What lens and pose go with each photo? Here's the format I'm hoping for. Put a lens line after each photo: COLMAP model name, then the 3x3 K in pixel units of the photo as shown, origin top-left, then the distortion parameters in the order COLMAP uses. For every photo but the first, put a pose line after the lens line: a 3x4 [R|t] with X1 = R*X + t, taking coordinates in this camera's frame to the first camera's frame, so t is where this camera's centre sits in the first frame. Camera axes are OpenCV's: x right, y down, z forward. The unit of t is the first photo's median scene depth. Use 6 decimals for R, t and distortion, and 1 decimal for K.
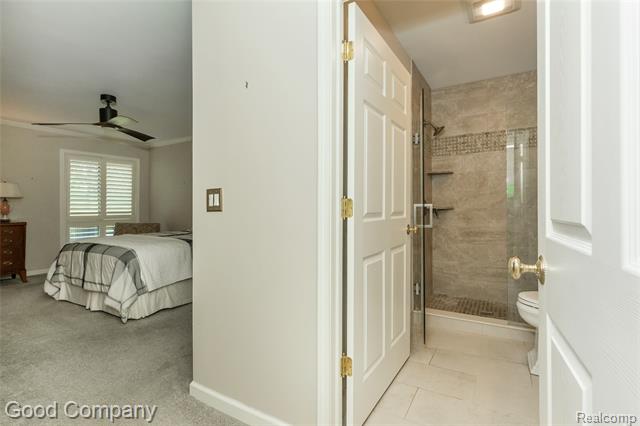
lens RADIAL K [[308.8, 0, 321.2], [0, 308.8, 204.8], [0, 0, 1]] dist [-0.000382, -0.000064]
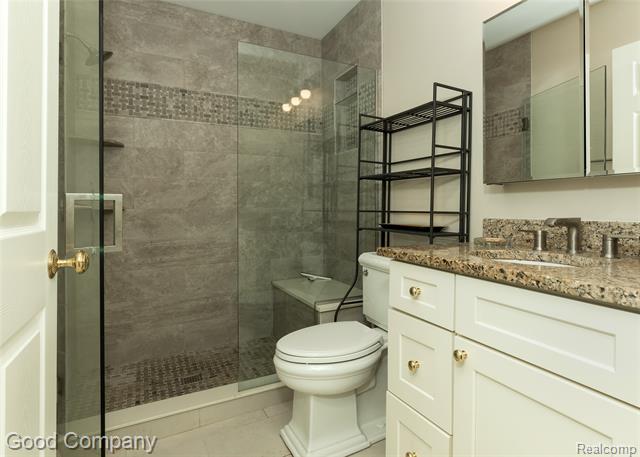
lens RADIAL K [[324.9, 0, 321.0], [0, 324.9, 211.2], [0, 0, 1]] dist [-0.002143, -0.000314]
pose [[0.461419, 0.001574, 0.887181, 0.073096], [-0.005496, 0.999984, 0.001085, 0.013944], [-0.887166, -0.005377, 0.461420, 0.432808]]
